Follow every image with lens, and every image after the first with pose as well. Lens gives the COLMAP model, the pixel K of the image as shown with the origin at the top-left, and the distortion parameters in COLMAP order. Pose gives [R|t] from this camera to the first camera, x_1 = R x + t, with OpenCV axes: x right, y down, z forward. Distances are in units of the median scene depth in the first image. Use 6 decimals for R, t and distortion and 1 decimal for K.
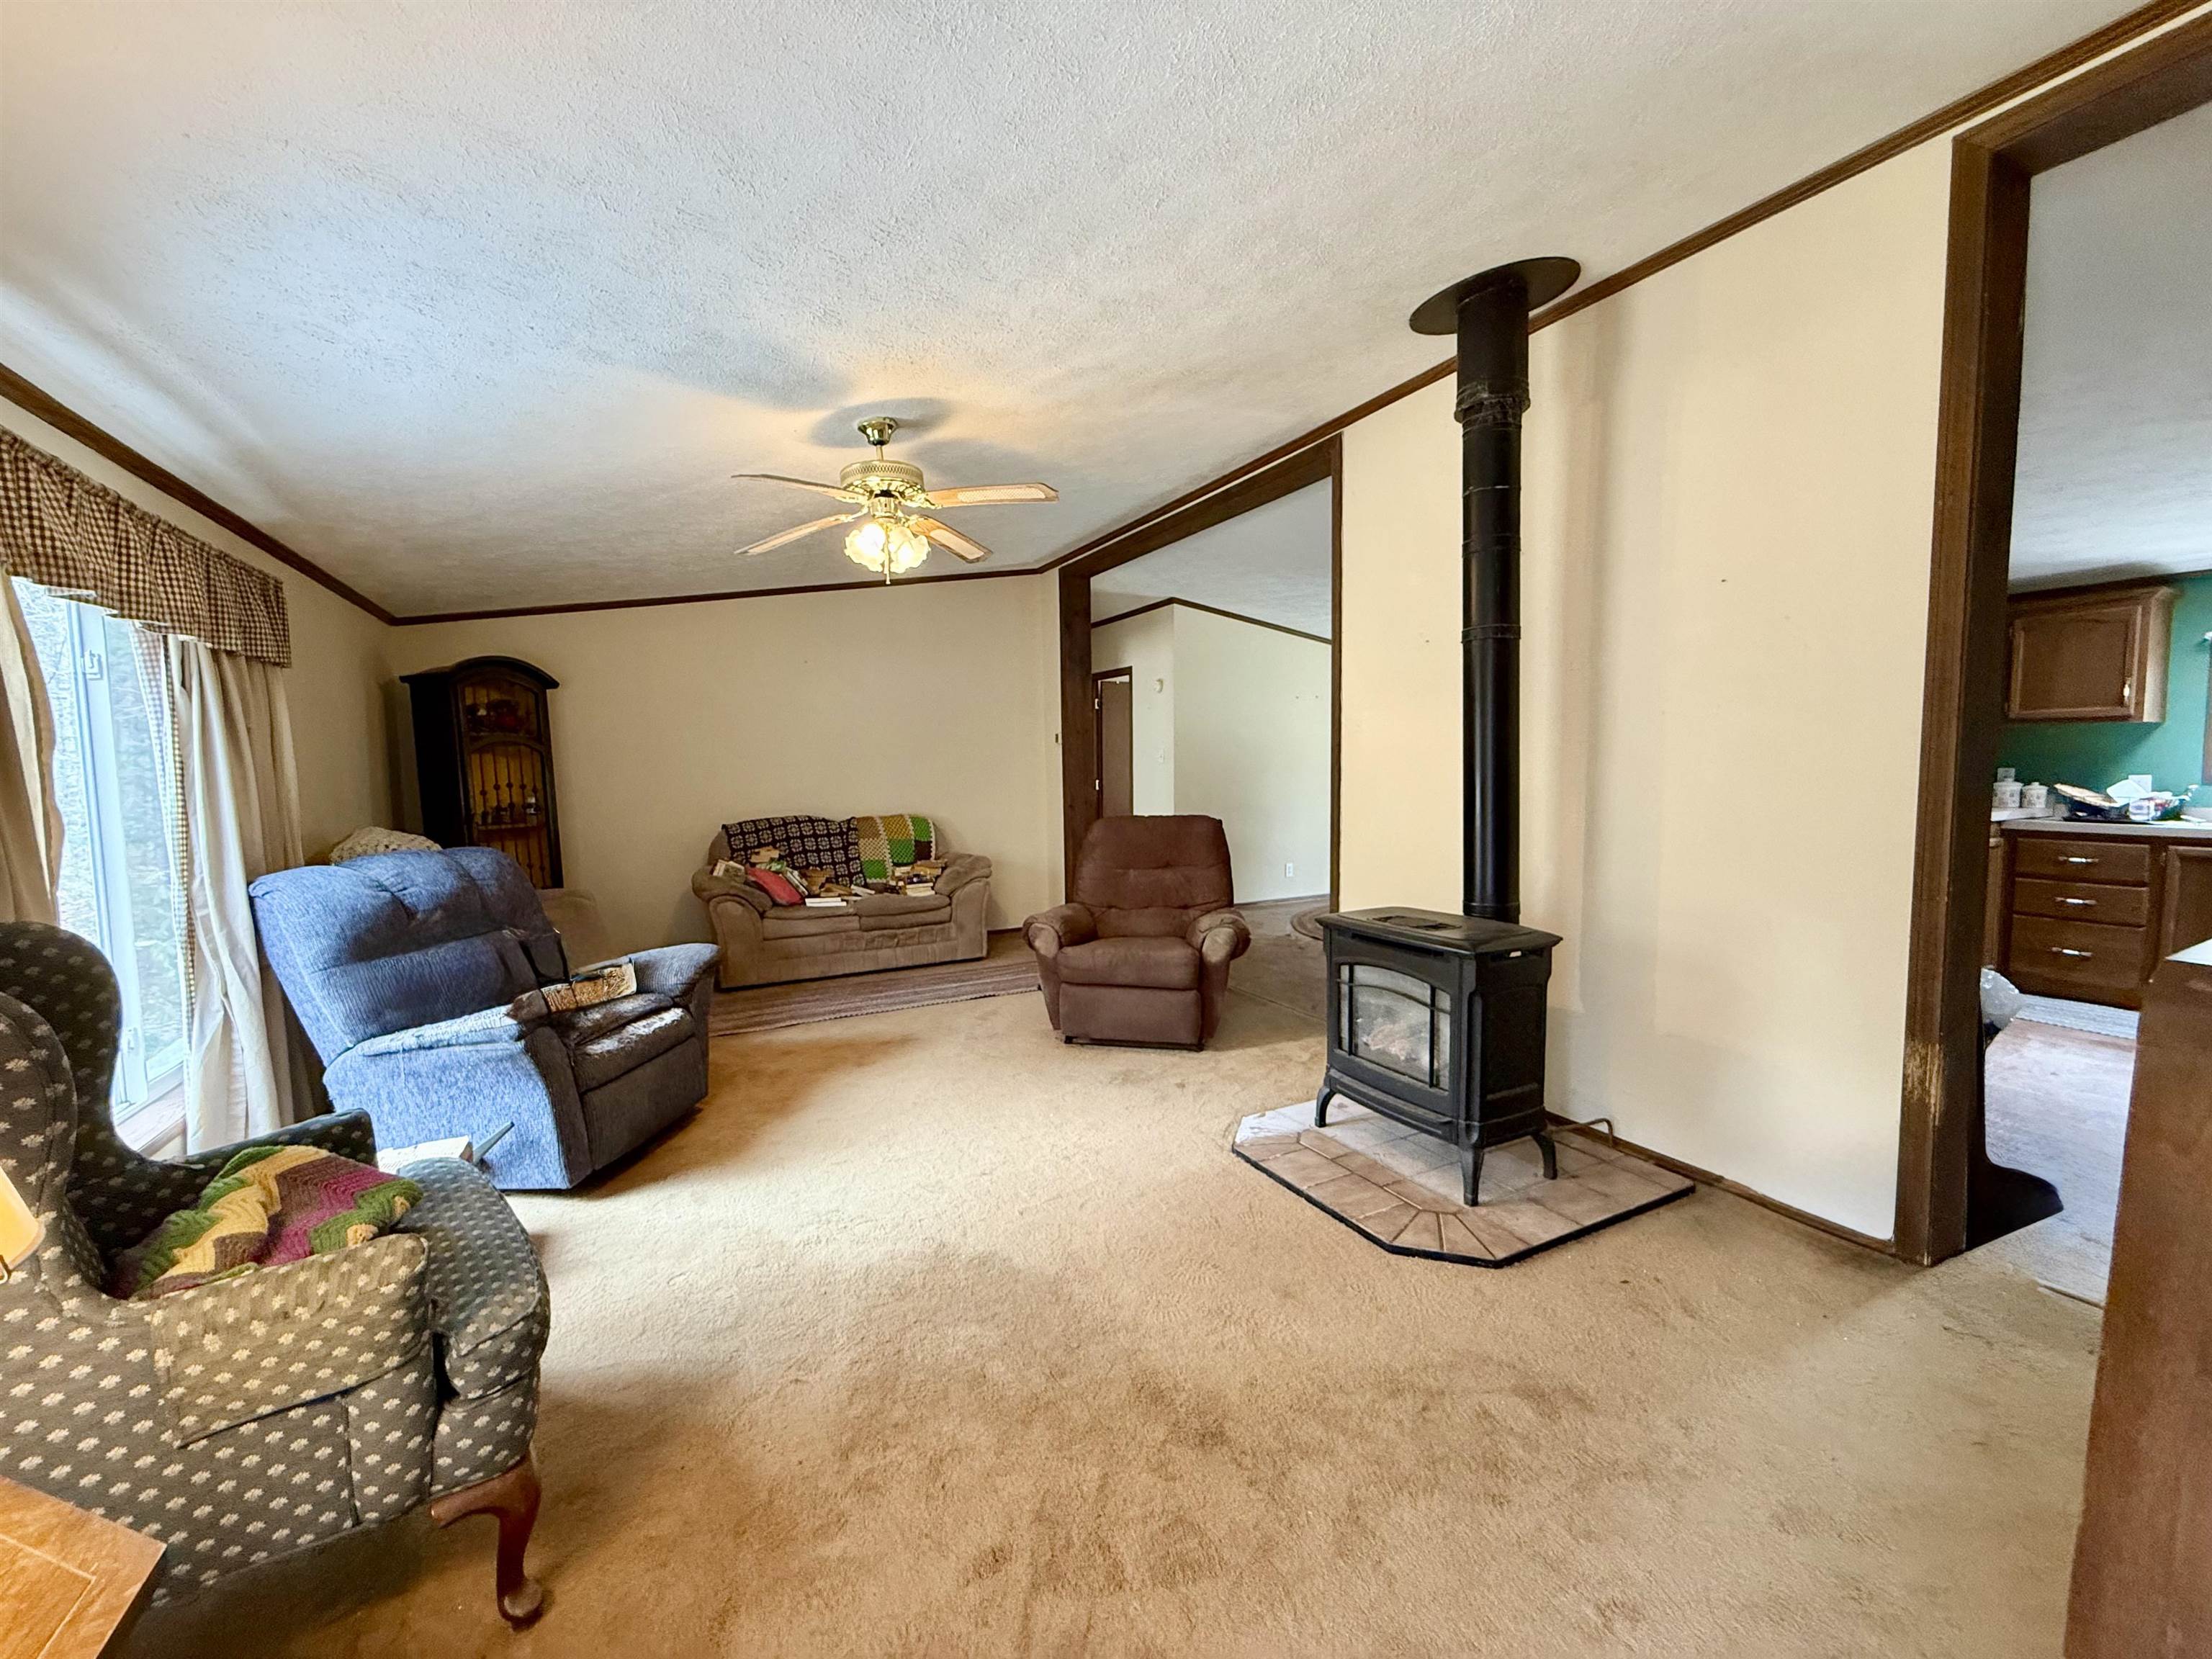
lens RADIAL K [[884.8, 0, 1110.4], [0, 884.8, 832.2], [0, 0, 1]] dist [0.001203, 0.000009]
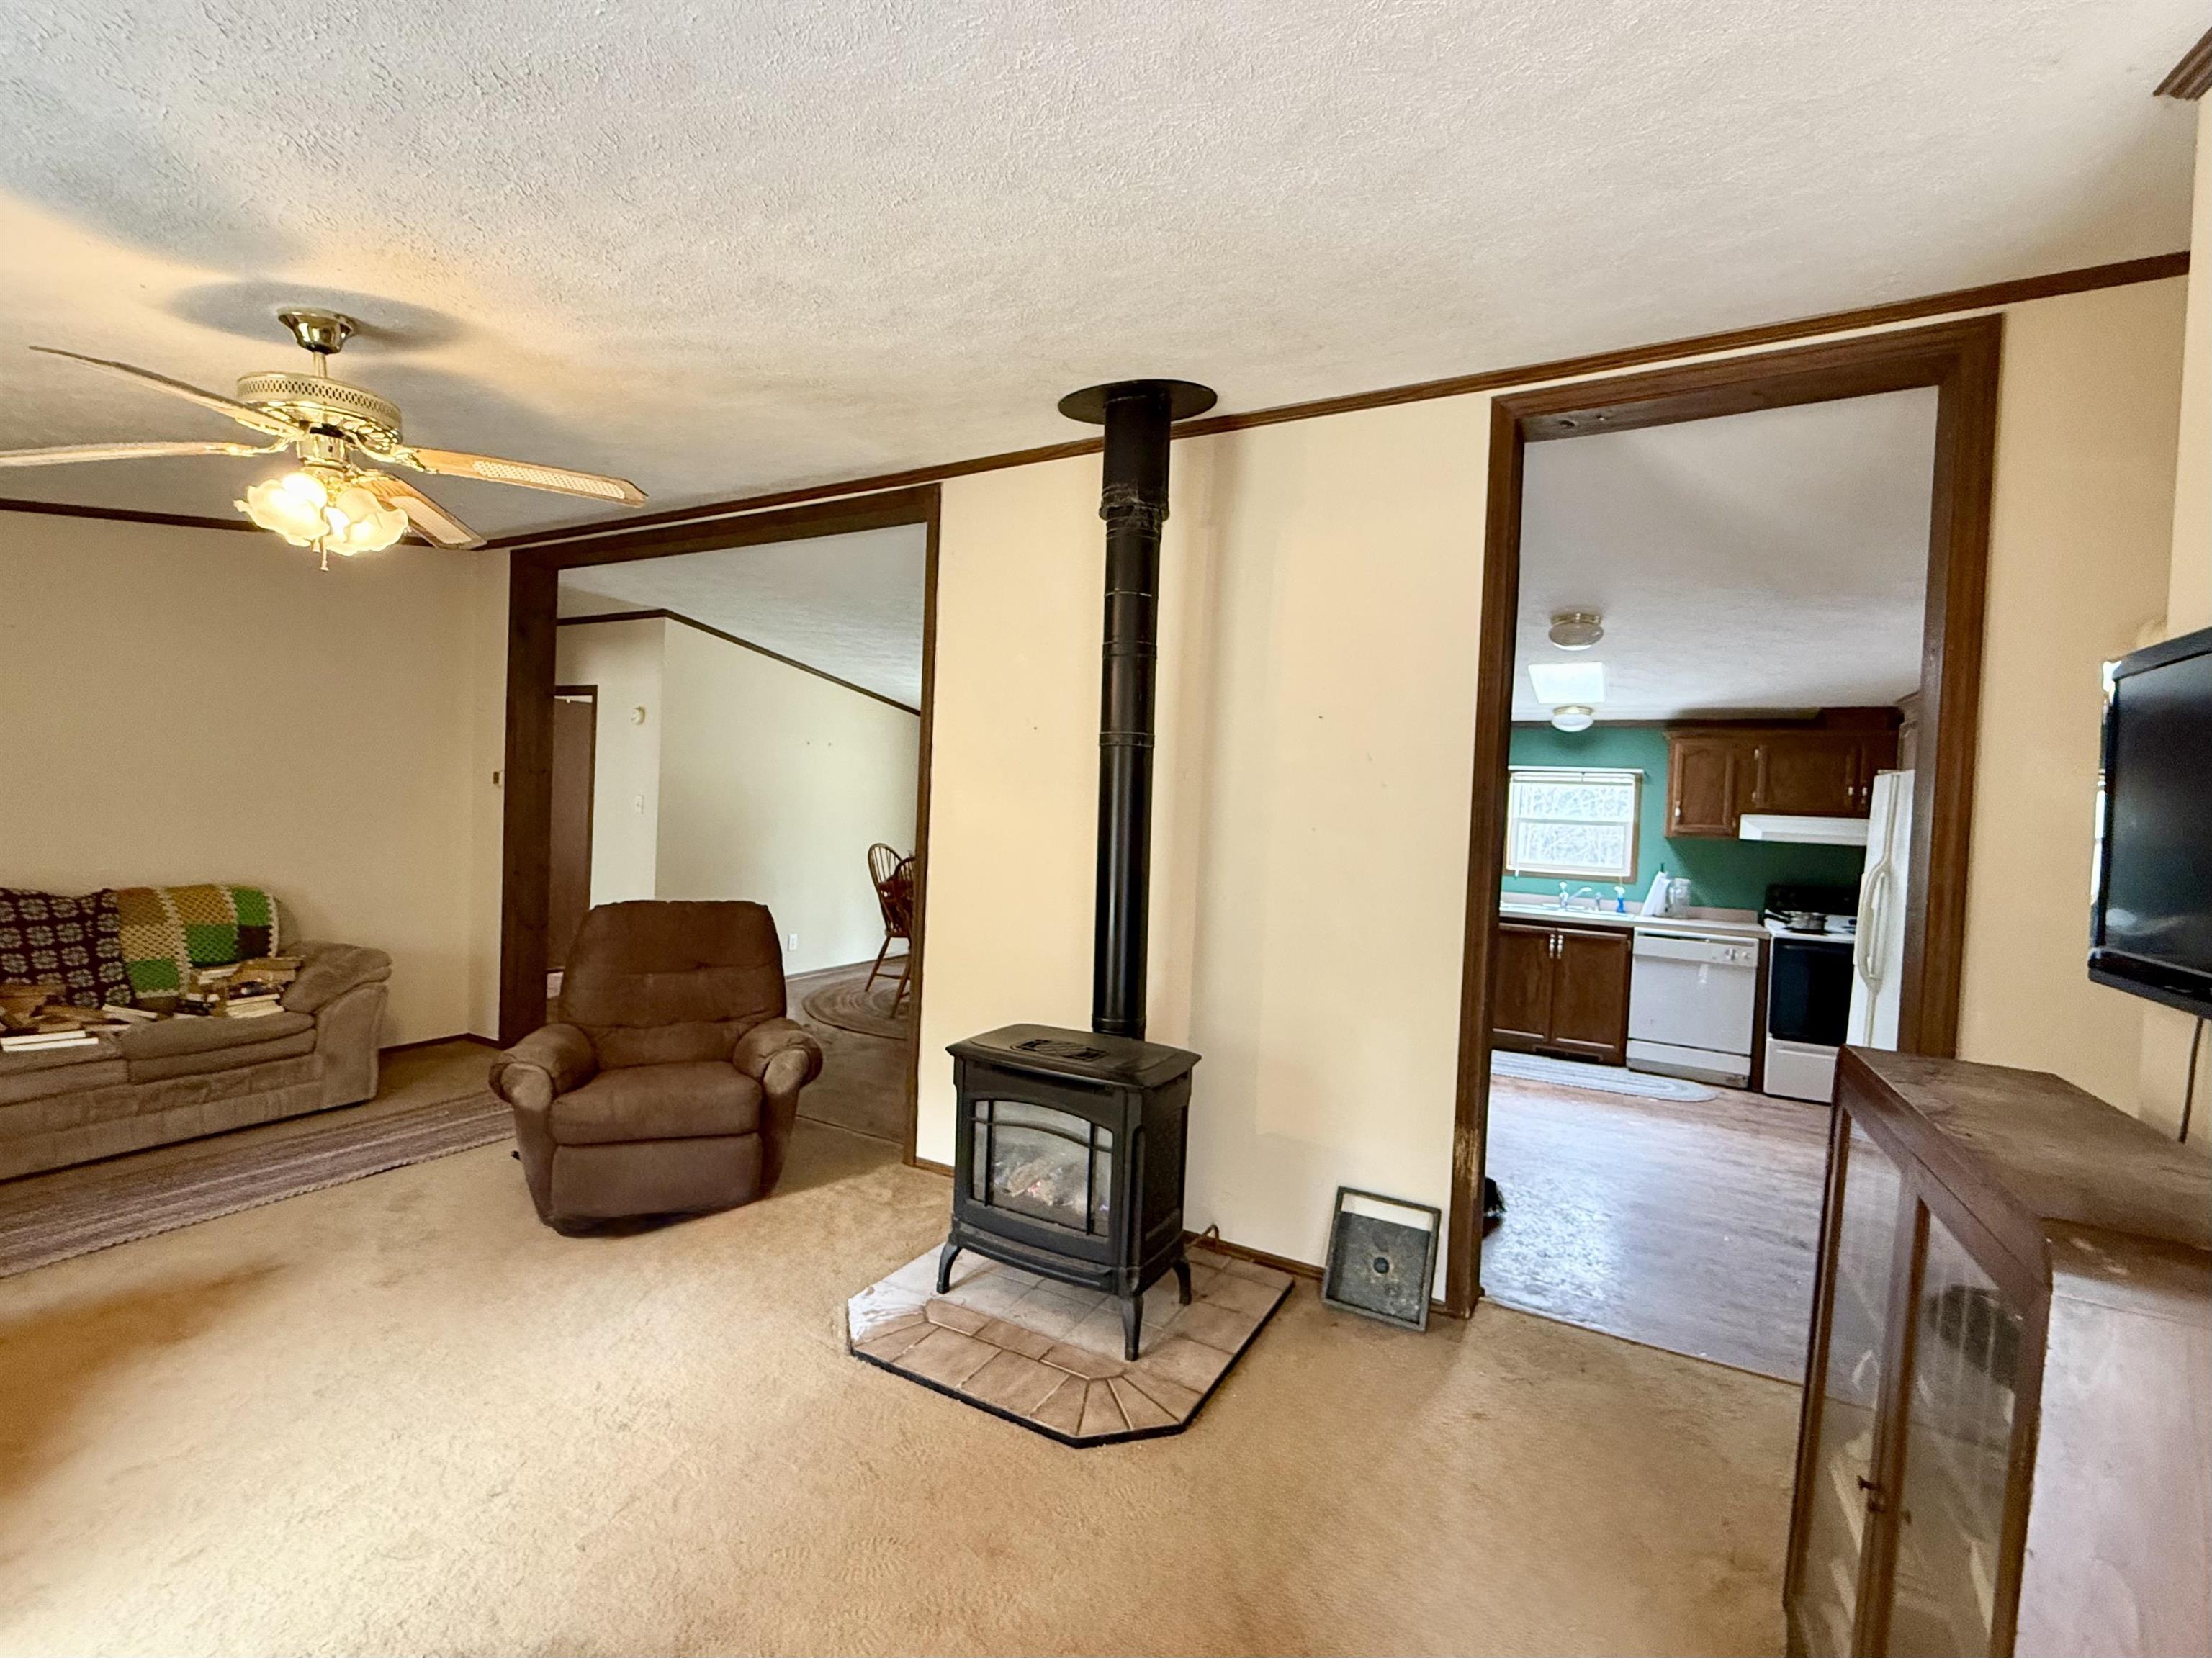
lens RADIAL K [[964.1, 0, 1106.0], [0, 964.1, 829.0], [0, 0, 1]] dist [0.001162, -0.000605]
pose [[0.835198, 0.036439, 0.548741, -0.158172], [-0.013853, 0.998880, -0.045246, -0.073518], [-0.549775, 0.030188, 0.834767, 0.125793]]
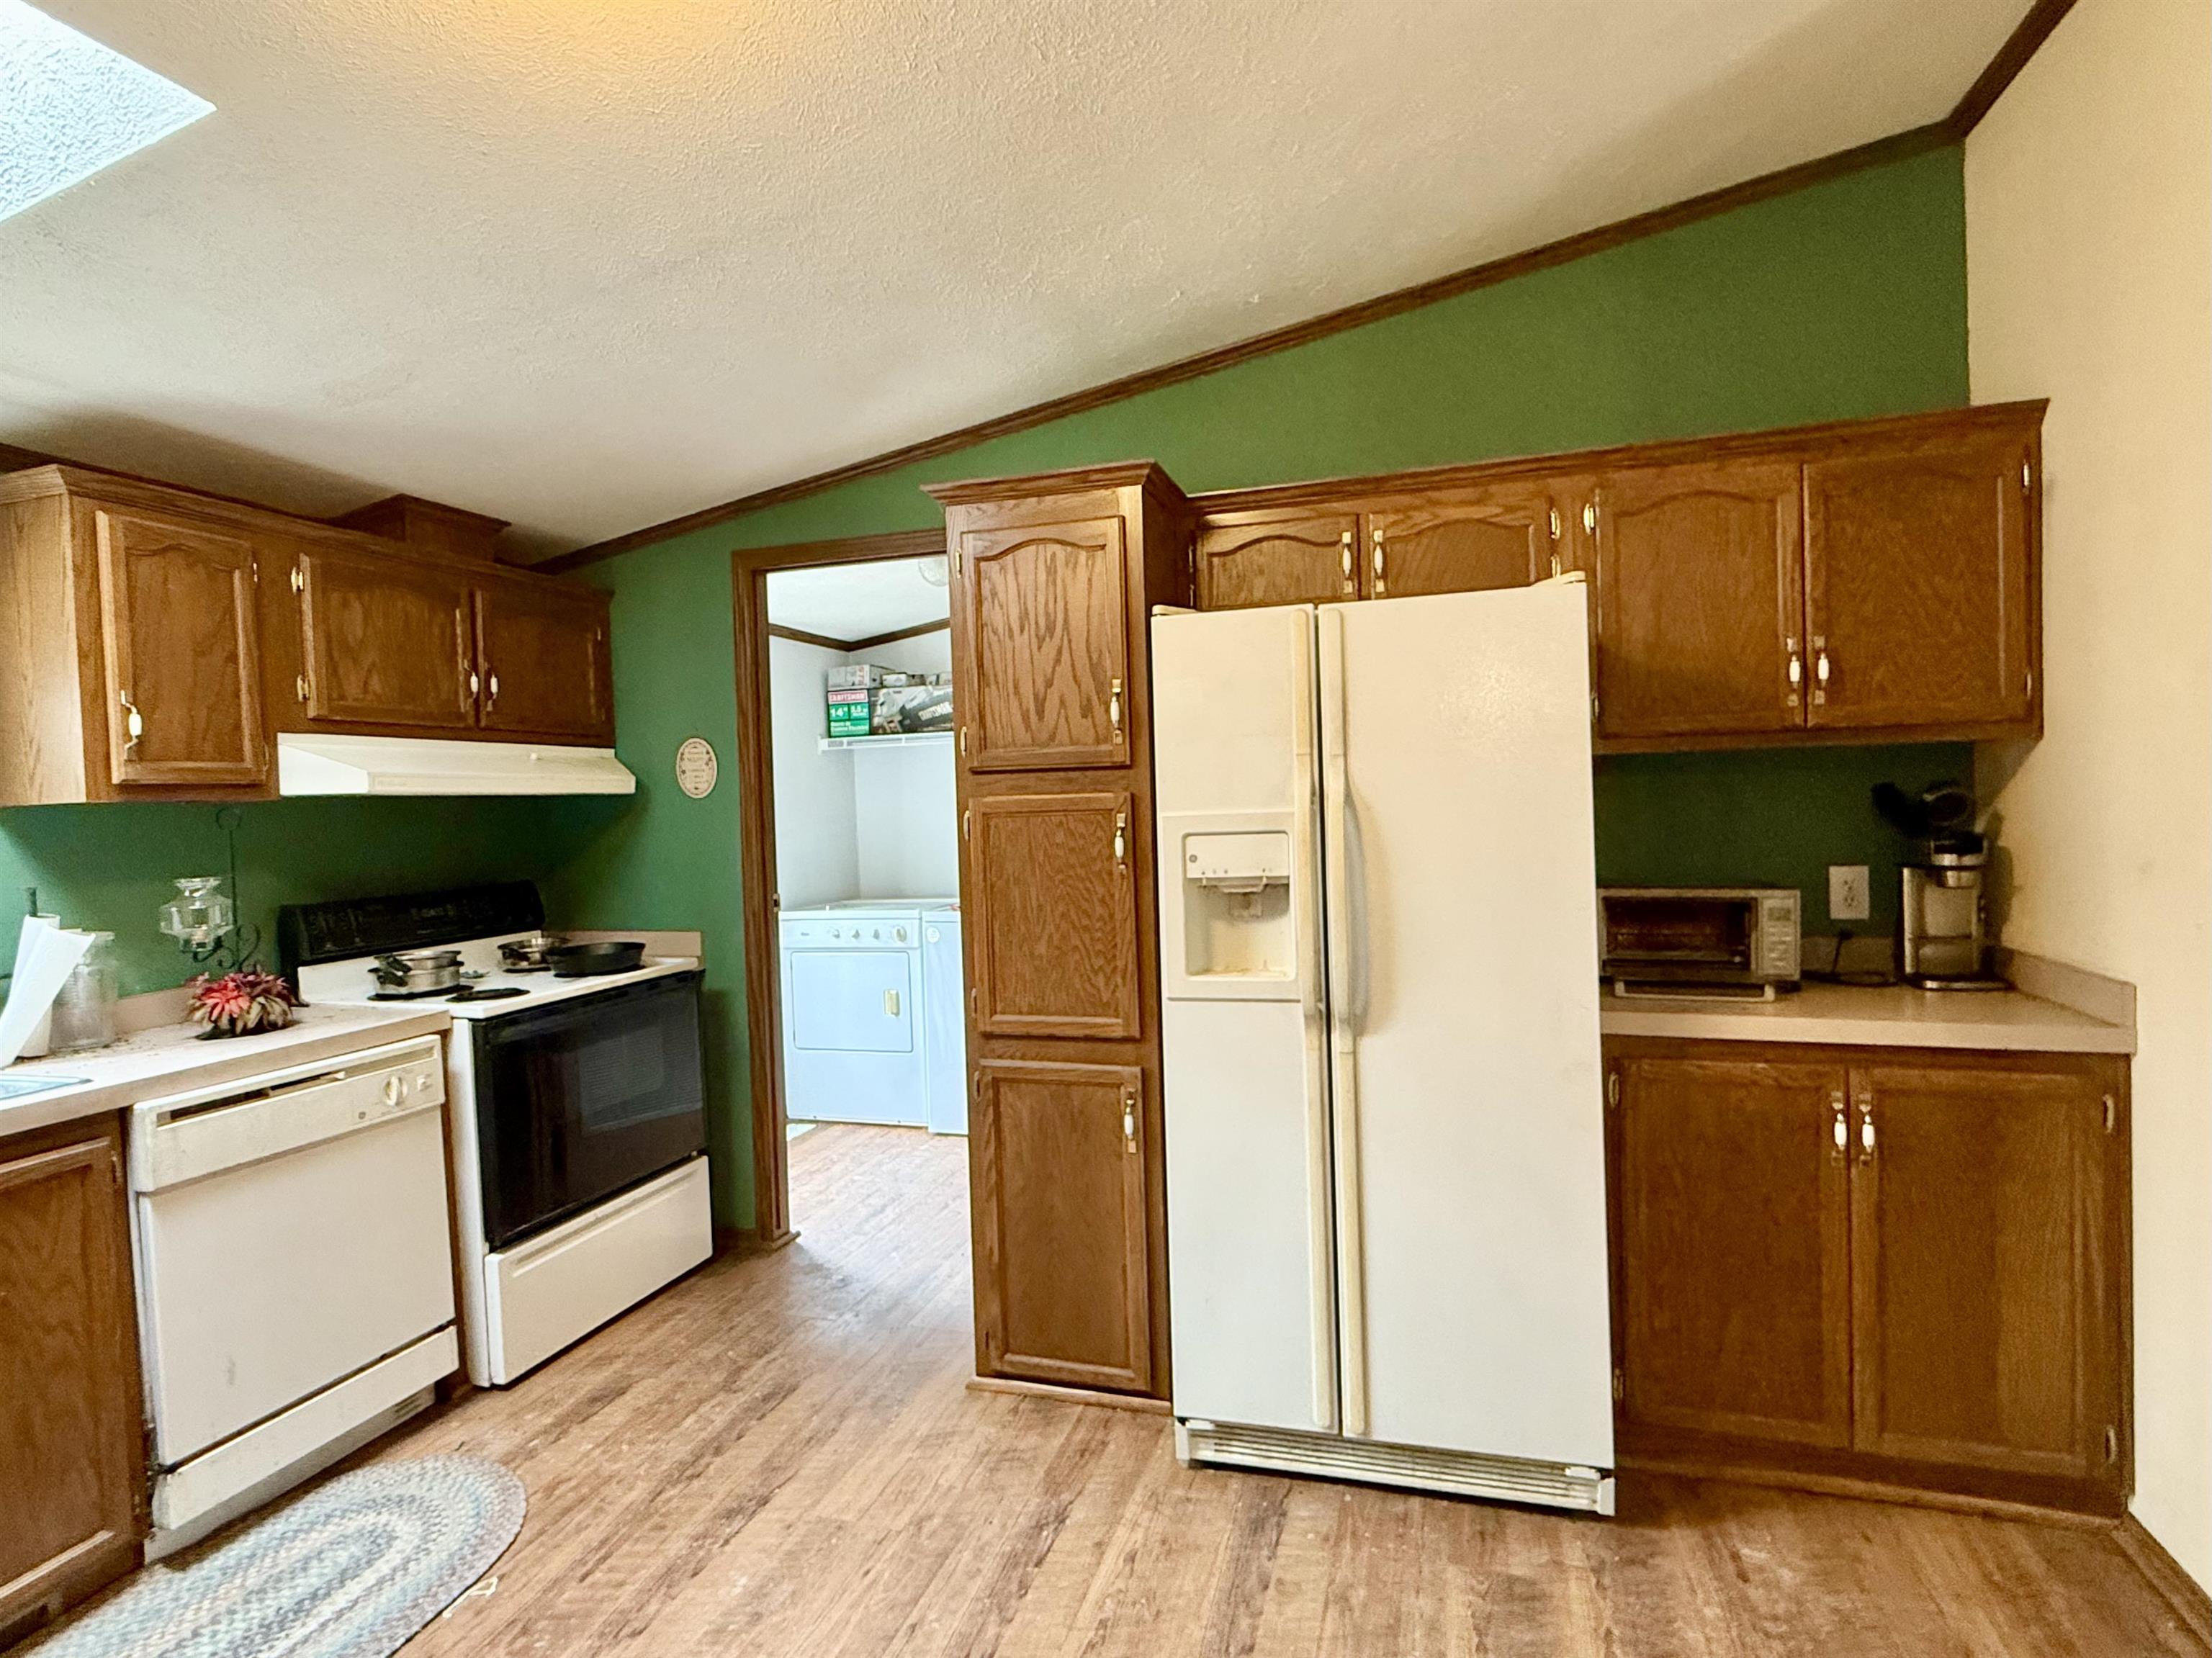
lens RADIAL K [[1128.6, 0, 1106.0], [0, 1128.6, 829.0], [0, 0, 1]] dist [-0.001676, -0.000715]
pose [[-0.704094, 0.019153, 0.709848, 0.908125], [0.096754, 0.992901, 0.069180, -0.132728], [-0.703484, 0.117390, -0.700949, 1.212618]]
